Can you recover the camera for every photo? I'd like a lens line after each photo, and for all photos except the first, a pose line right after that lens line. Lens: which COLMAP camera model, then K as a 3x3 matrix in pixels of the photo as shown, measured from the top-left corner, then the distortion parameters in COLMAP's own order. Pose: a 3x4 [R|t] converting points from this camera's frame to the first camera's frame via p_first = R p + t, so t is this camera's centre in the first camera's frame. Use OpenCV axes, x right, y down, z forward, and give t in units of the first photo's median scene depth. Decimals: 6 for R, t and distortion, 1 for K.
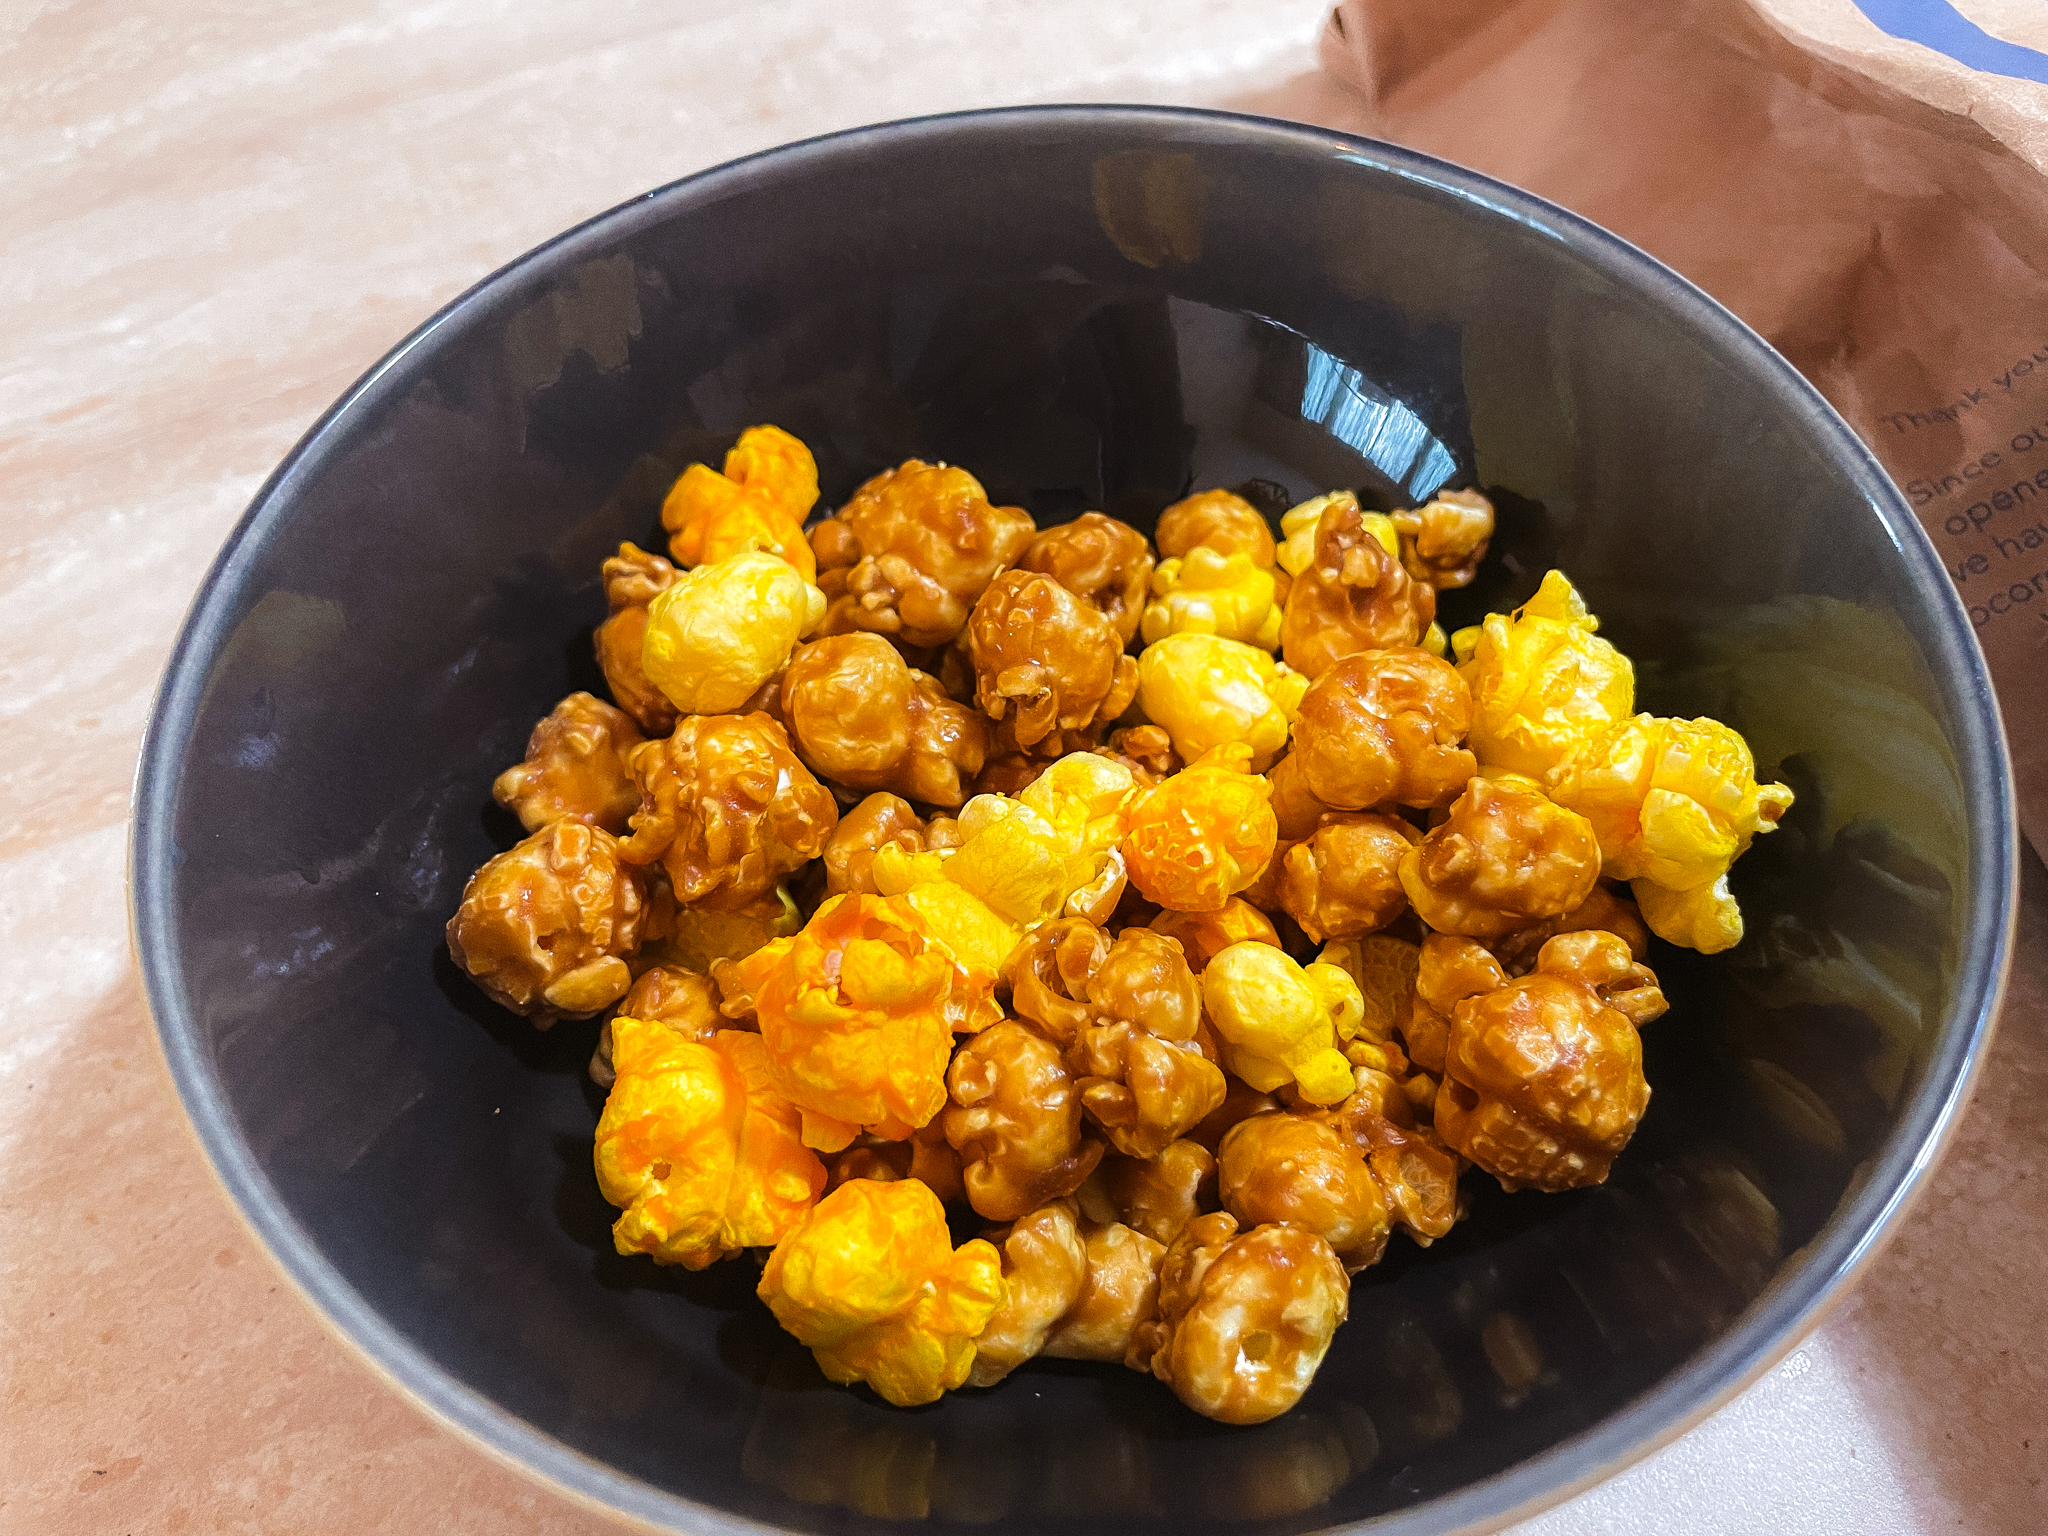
lens RADIAL K [[1551.8, 0, 1028.7], [0, 1551.8, 767.4], [0, 0, 1]] dist [0.073947, -0.095053]
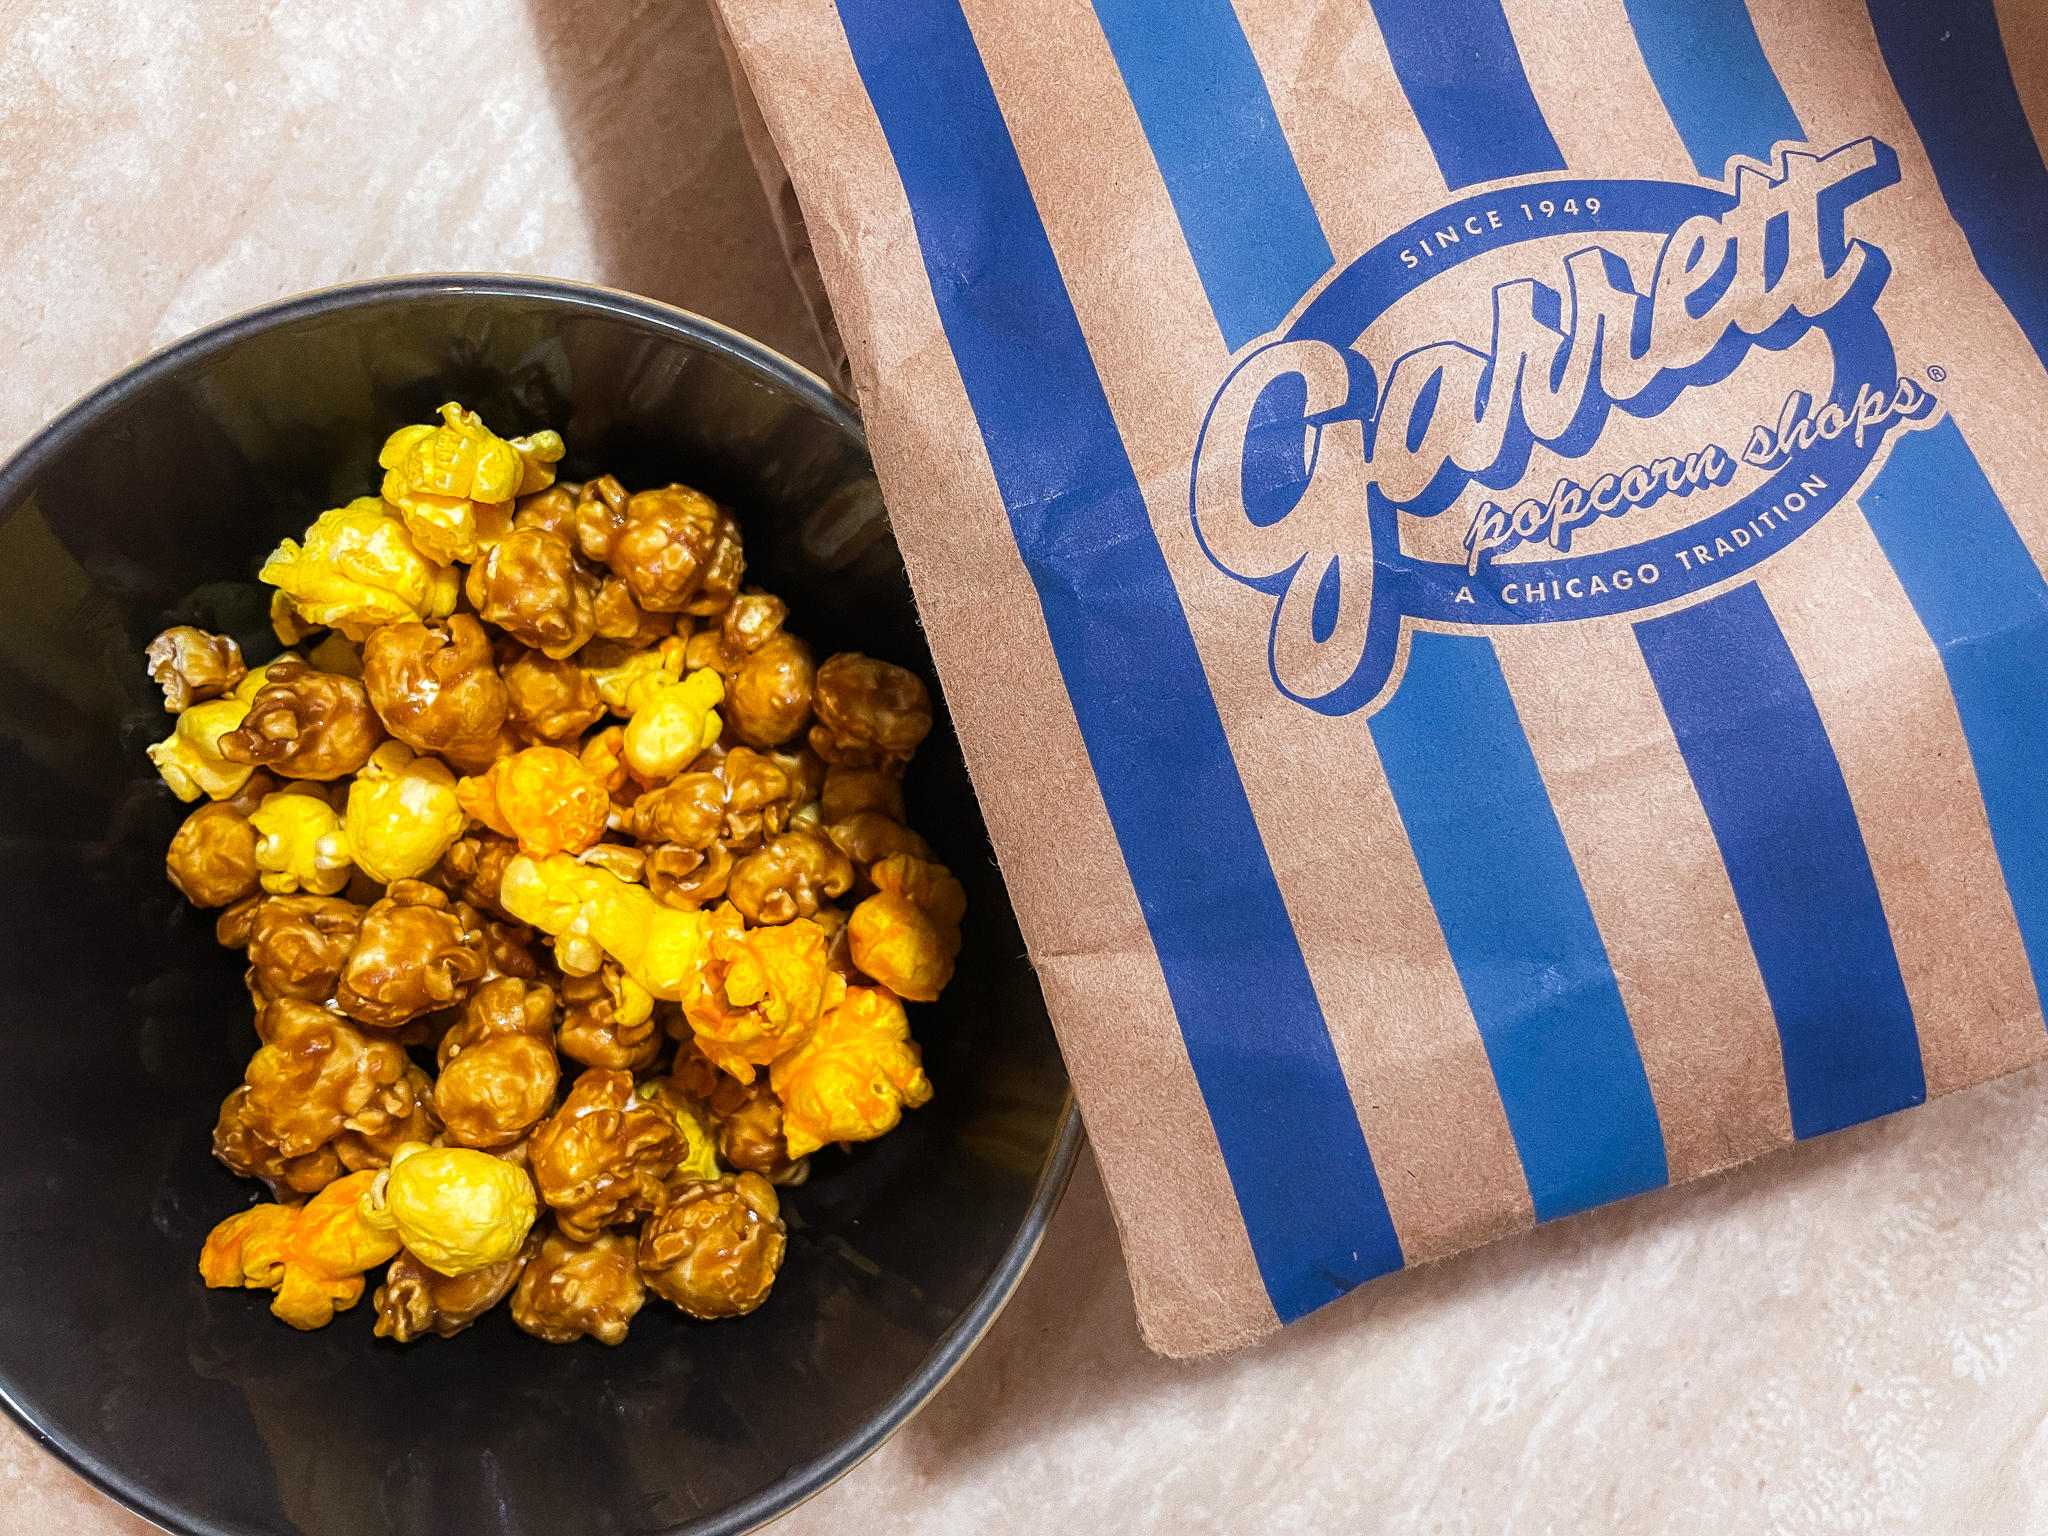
lens RADIAL K [[1551.8, 0, 1028.7], [0, 1551.8, 767.4], [0, 0, 1]] dist [0.073947, -0.095053]
pose [[-0.258183, -0.965063, 0.044659, -0.031610], [0.785076, -0.182642, 0.591860, -0.440648], [-0.563025, 0.187869, 0.804803, -0.354806]]
